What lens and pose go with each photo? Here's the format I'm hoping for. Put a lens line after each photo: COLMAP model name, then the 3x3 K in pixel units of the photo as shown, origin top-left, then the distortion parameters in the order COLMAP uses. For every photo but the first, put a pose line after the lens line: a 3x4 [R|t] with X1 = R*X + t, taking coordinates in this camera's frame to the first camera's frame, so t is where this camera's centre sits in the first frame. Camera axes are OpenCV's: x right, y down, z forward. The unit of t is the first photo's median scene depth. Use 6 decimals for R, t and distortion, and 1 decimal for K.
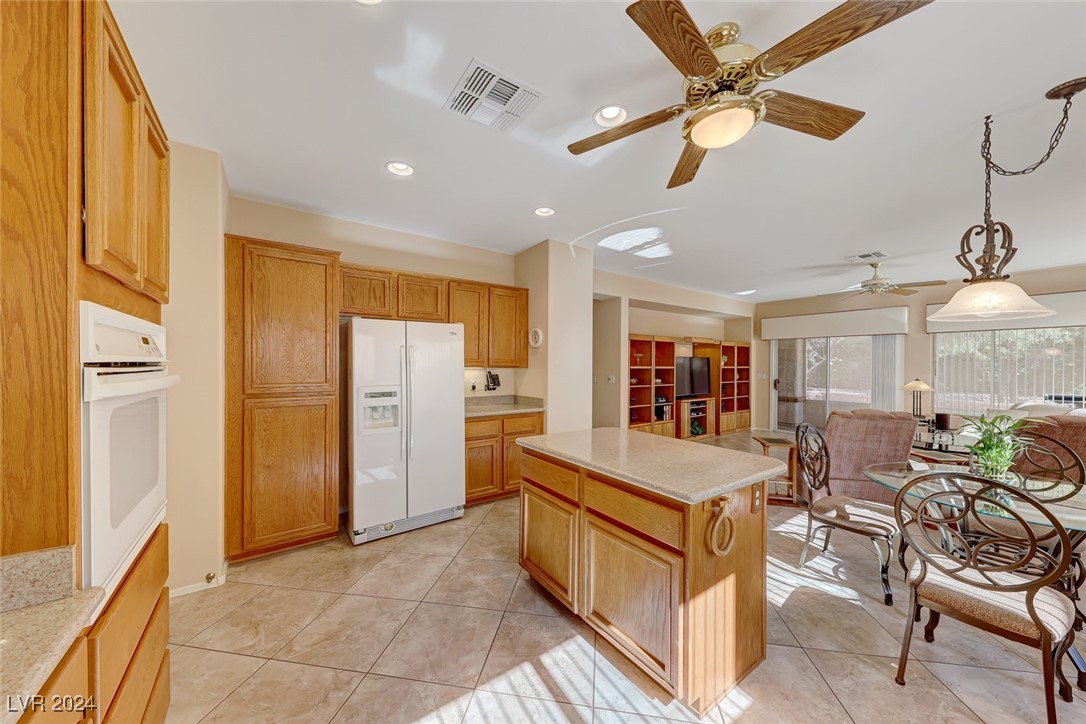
lens RADIAL K [[373.2, 0, 543.4], [0, 373.2, 353.2], [0, 0, 1]] dist [0.011795, -0.003314]
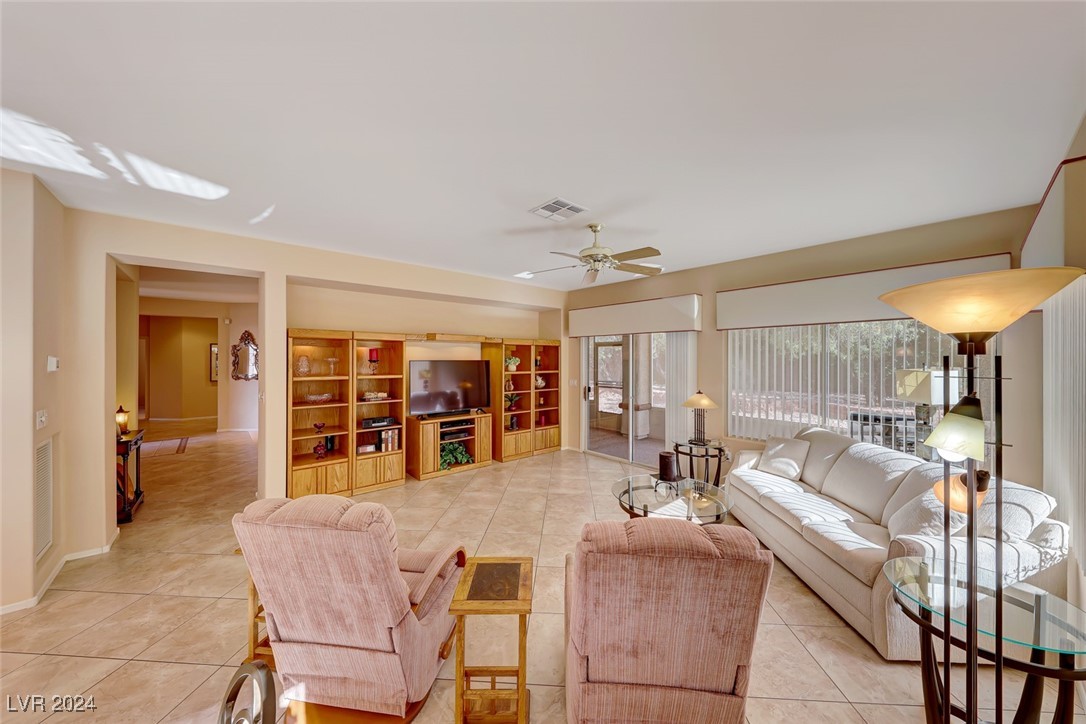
lens RADIAL K [[373.2, 0, 549.2], [0, 373.2, 351.4], [0, 0, 1]] dist [0.011795, -0.003314]
pose [[0.995179, -0.000204, 0.098079, 0.492191], [-0.000997, 0.999925, 0.012195, -0.015803], [-0.098074, -0.012234, 0.995104, 0.233457]]
